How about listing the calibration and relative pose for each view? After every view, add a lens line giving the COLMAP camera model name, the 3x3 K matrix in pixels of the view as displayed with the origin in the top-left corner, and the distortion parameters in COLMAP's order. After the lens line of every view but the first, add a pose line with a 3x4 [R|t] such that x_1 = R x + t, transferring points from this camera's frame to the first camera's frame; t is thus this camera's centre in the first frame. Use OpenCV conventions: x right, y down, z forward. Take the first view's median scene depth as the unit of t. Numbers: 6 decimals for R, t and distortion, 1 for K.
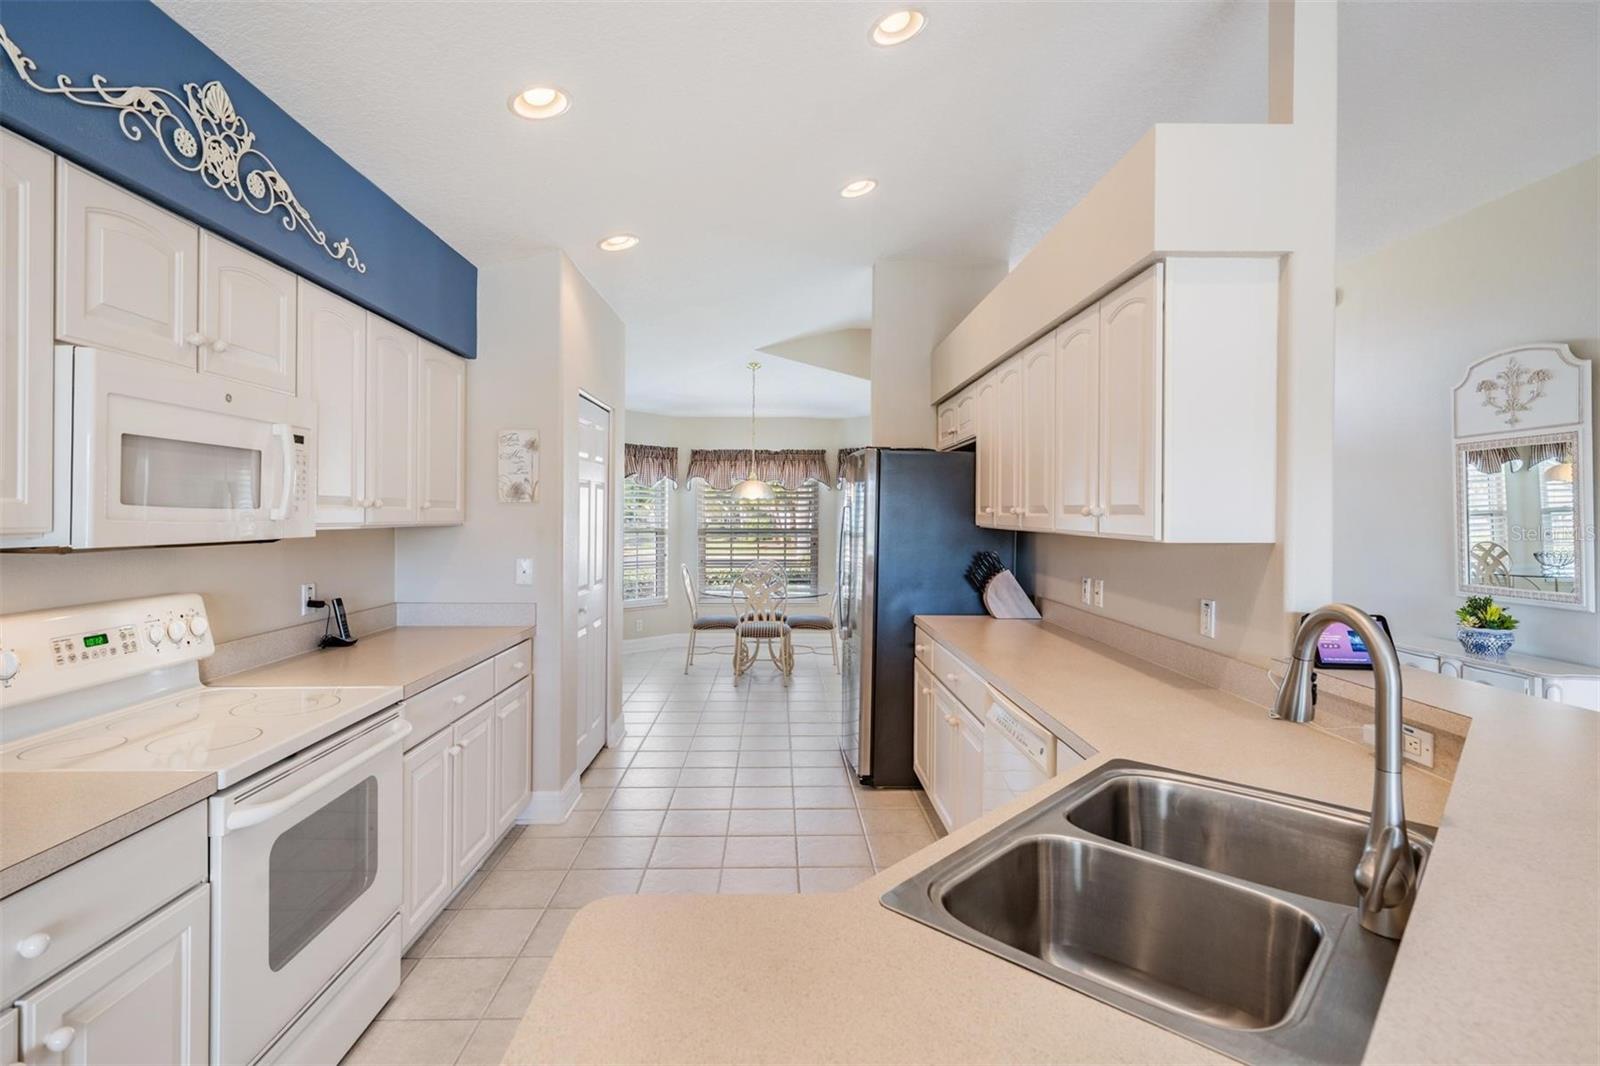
lens RADIAL K [[765.1, 0, 818.9], [0, 765.1, 515.1], [0, 0, 1]] dist [0.002871, -0.000498]
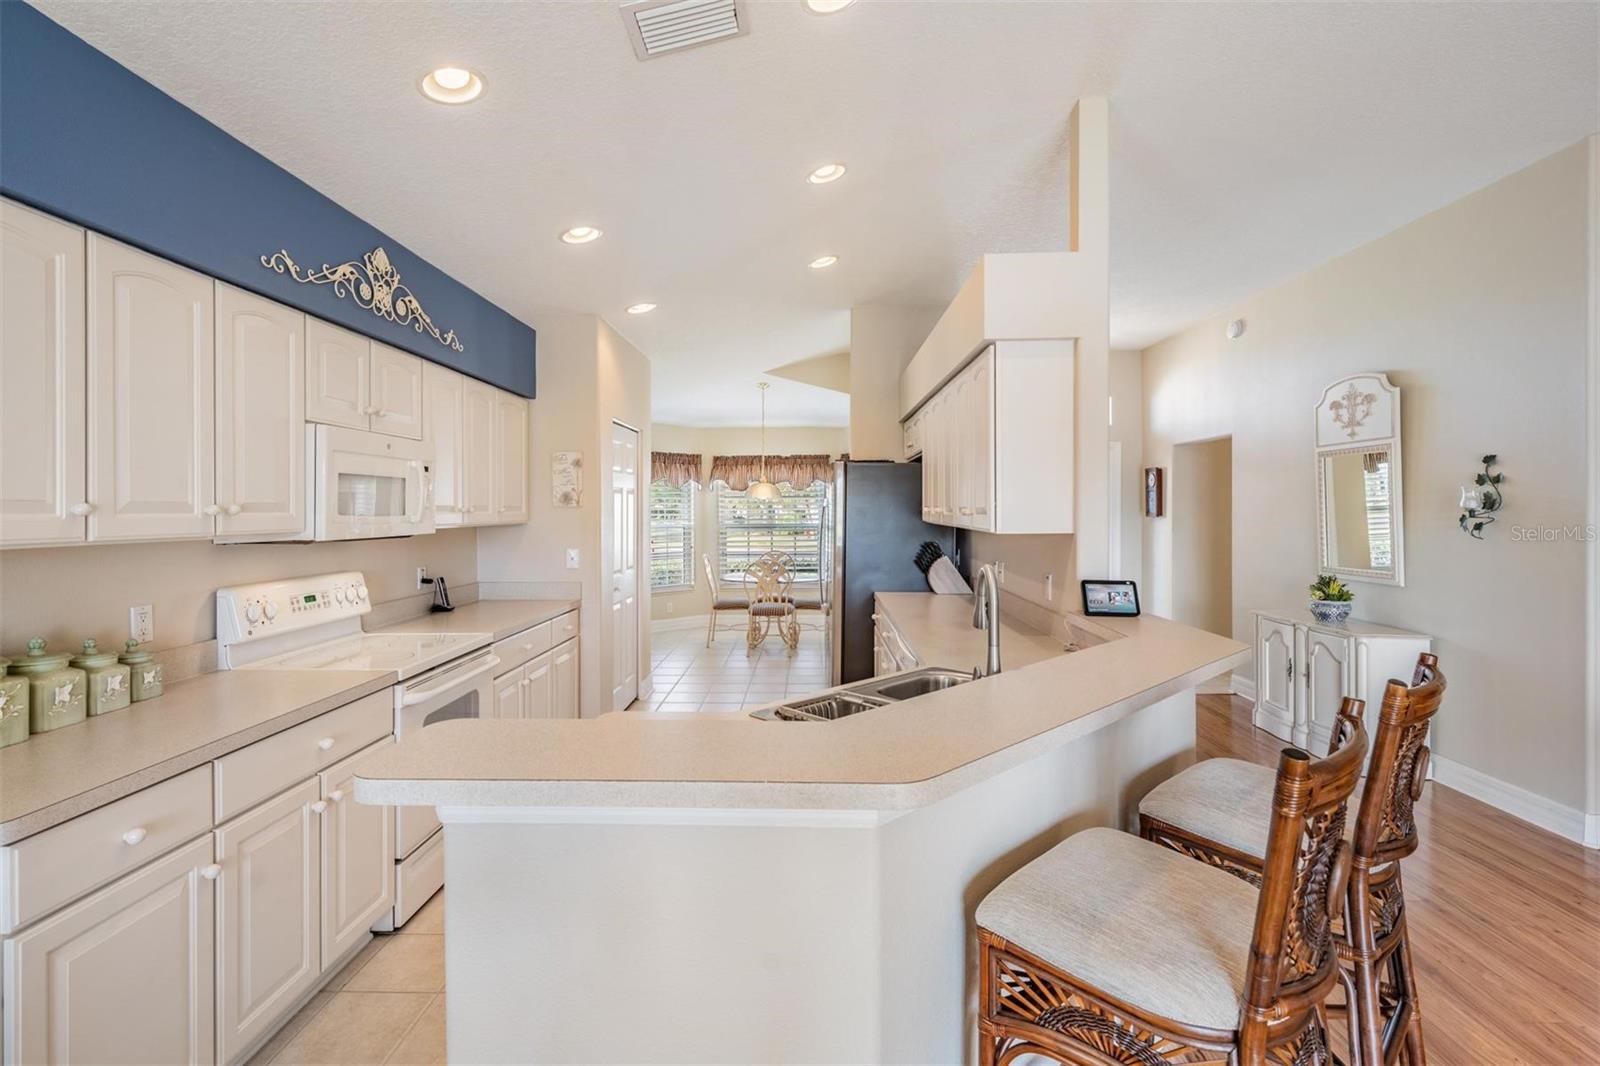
lens RADIAL K [[765.1, 0, 831.5], [0, 765.1, 508.7], [0, 0, 1]] dist [0.002871, -0.000498]
pose [[0.999240, -0.007694, -0.038224, 0.107023], [0.007695, 0.999970, -0.000107, -0.008264], [0.038224, -0.000187, 0.999269, -0.284898]]
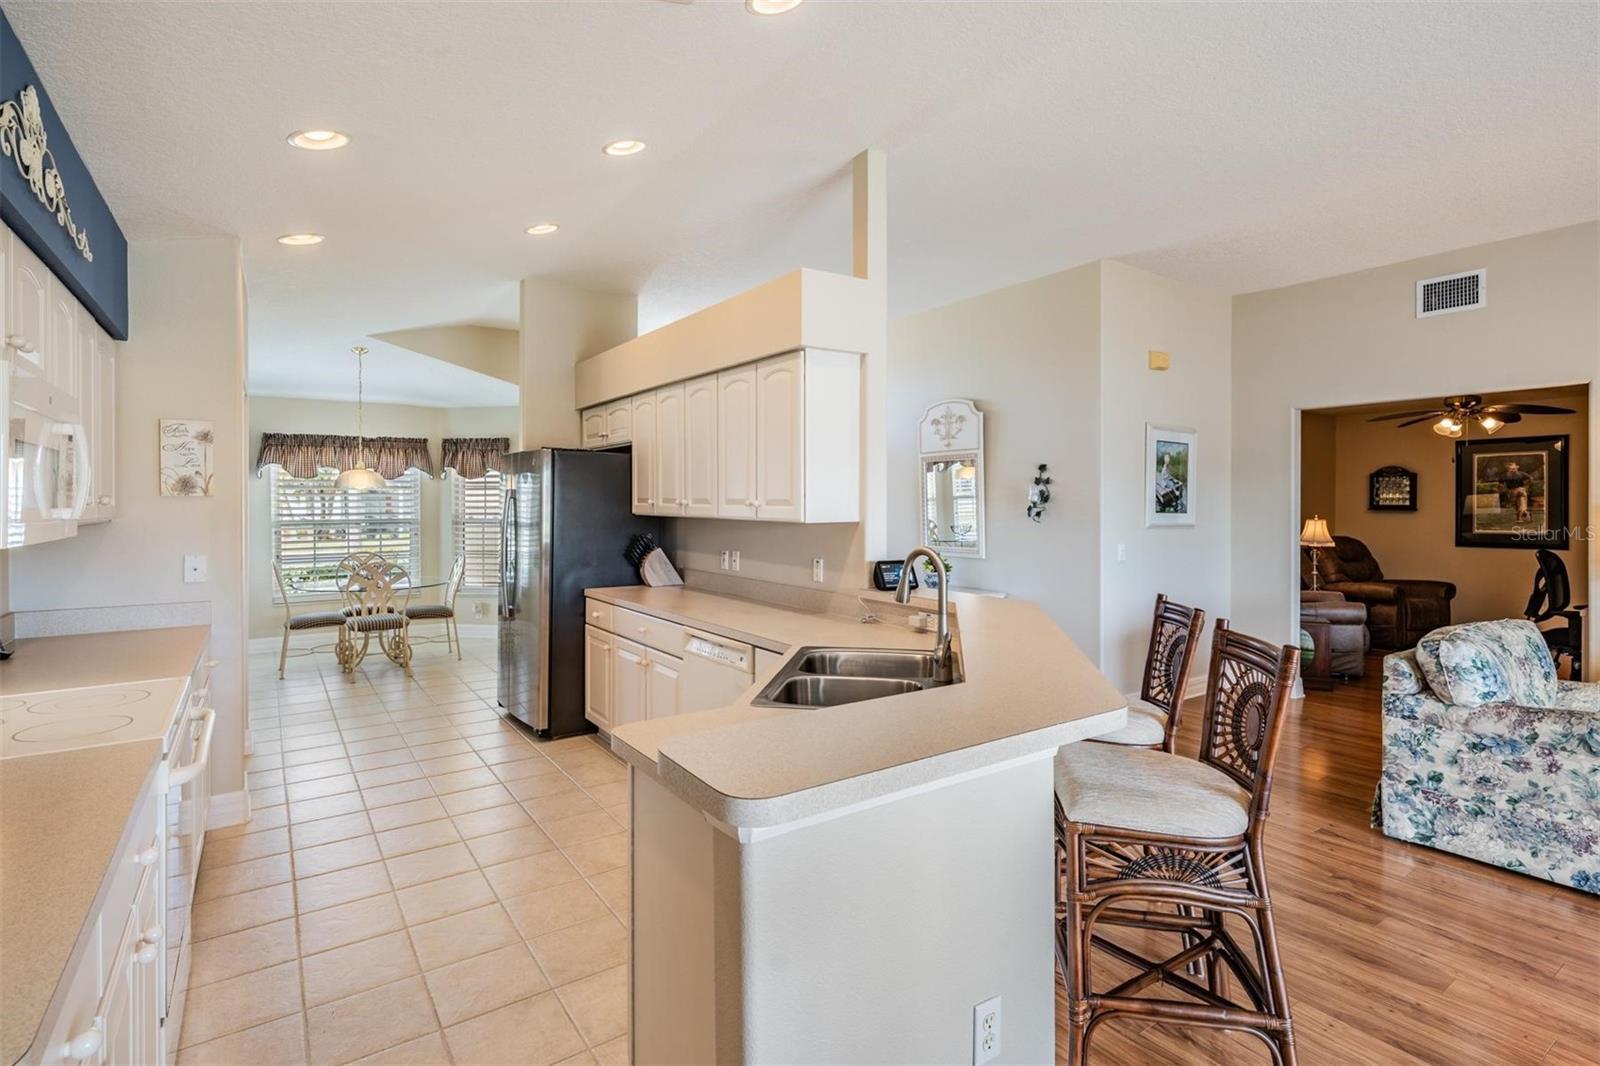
lens RADIAL K [[765.1, 0, 822.1], [0, 765.1, 508.4], [0, 0, 1]] dist [0.002871, -0.000498]
pose [[0.827281, -0.011414, 0.561672, -0.250589], [0.005849, 0.999914, 0.011704, -0.007776], [-0.561757, -0.006397, 0.827277, -0.213525]]
